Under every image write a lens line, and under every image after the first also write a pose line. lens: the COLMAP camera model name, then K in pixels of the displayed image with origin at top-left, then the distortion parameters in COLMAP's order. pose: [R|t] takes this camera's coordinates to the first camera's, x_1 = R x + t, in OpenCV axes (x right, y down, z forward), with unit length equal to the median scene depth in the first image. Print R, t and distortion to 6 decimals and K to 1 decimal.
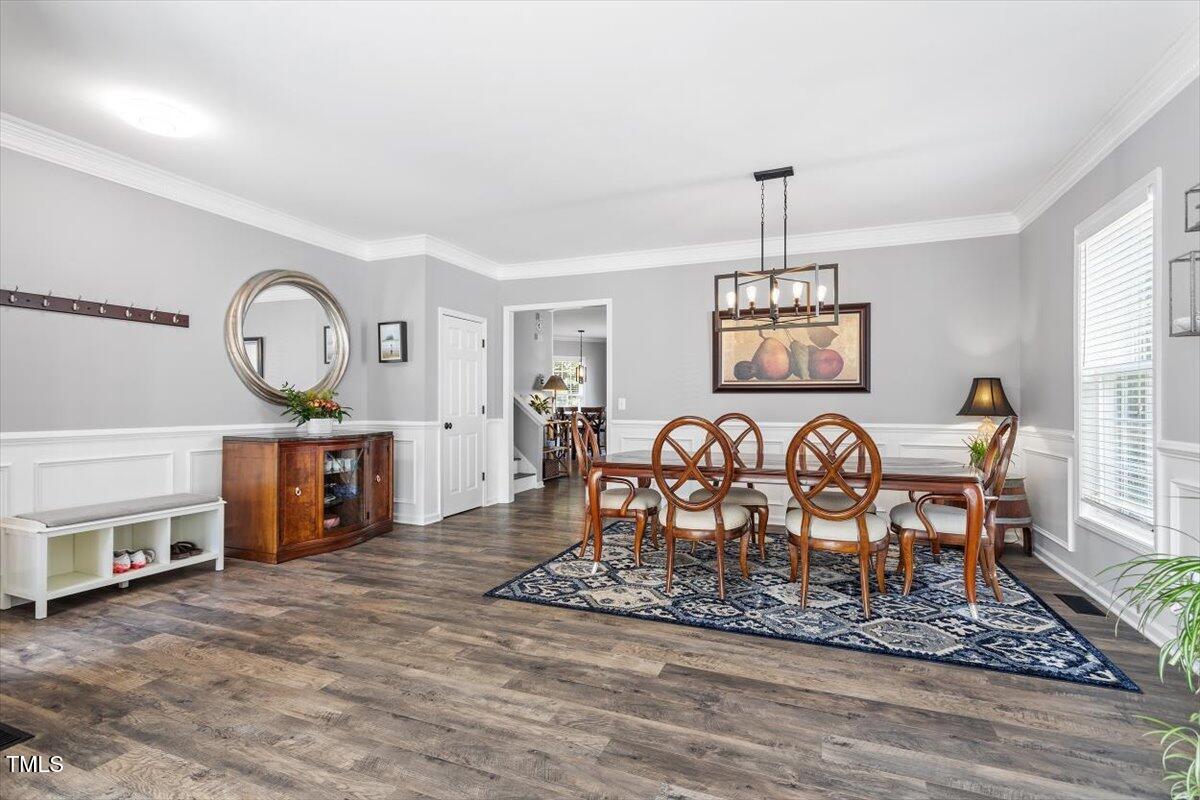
lens RADIAL K [[571.0, 0, 590.3], [0, 571.0, 399.1], [0, 0, 1]] dist [-0.002391, 0.000494]
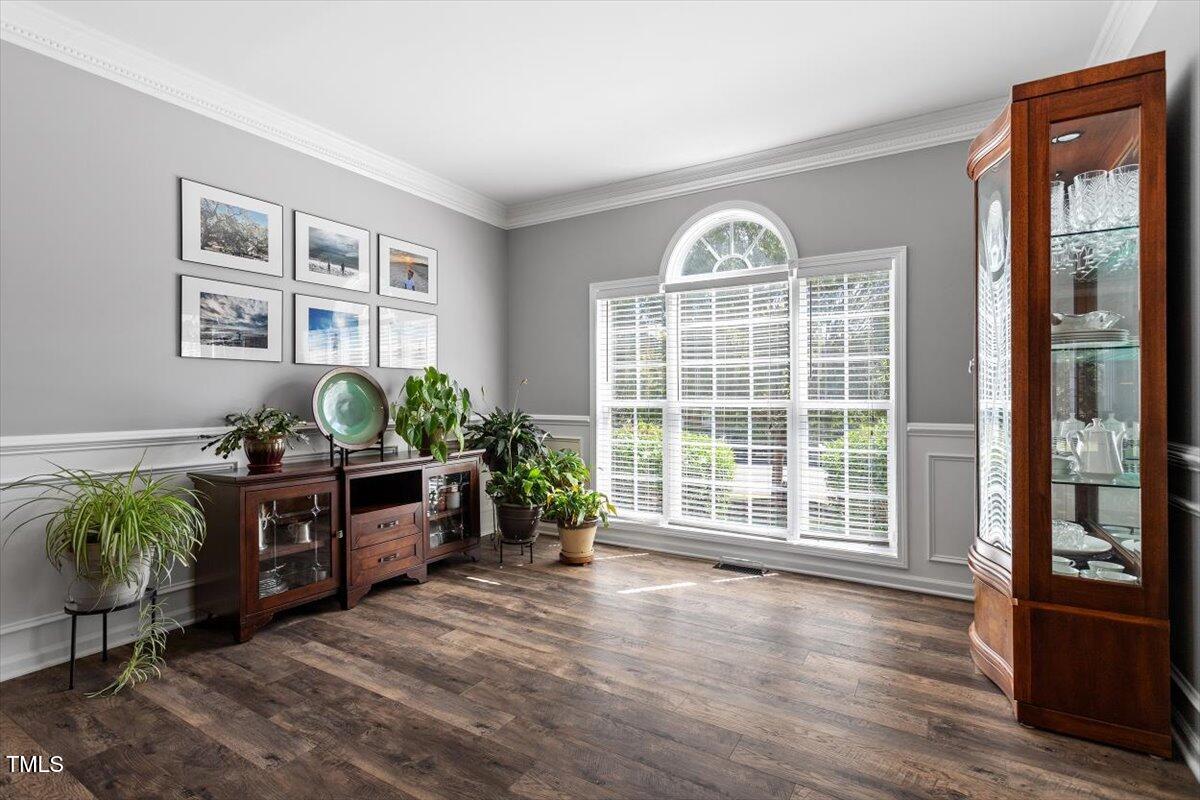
lens RADIAL K [[571.0, 0, 590.3], [0, 571.0, 399.1], [0, 0, 1]] dist [-0.002391, 0.000494]
pose [[-0.986955, -0.003021, 0.160966, -0.120526], [-0.003119, 0.999995, -0.000355, 0.008207], [-0.160964, -0.000853, -0.986960, 0.997405]]
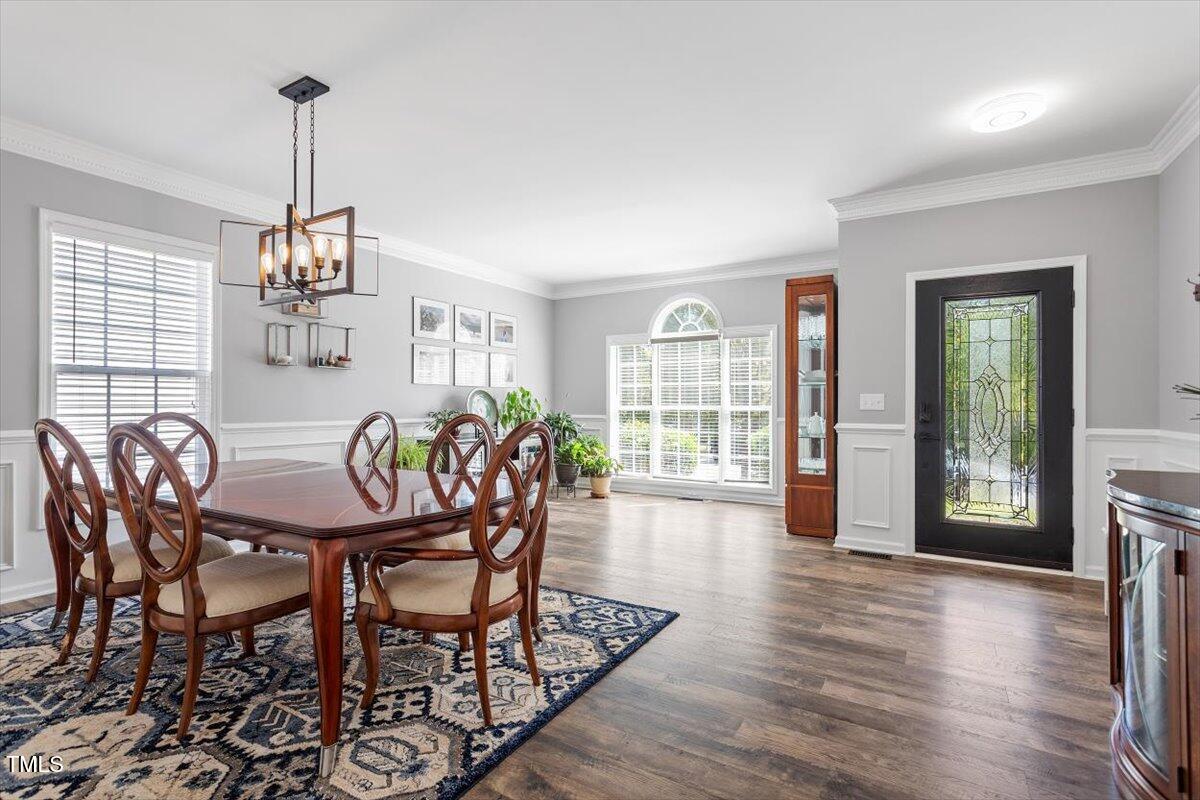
lens RADIAL K [[571.0, 0, 590.3], [0, 571.0, 399.1], [0, 0, 1]] dist [-0.002391, 0.000494]
pose [[-0.988212, -0.002744, 0.153069, -0.184143], [-0.004908, 0.999893, -0.013767, 0.015221], [-0.153015, -0.014356, -0.988120, 1.898747]]
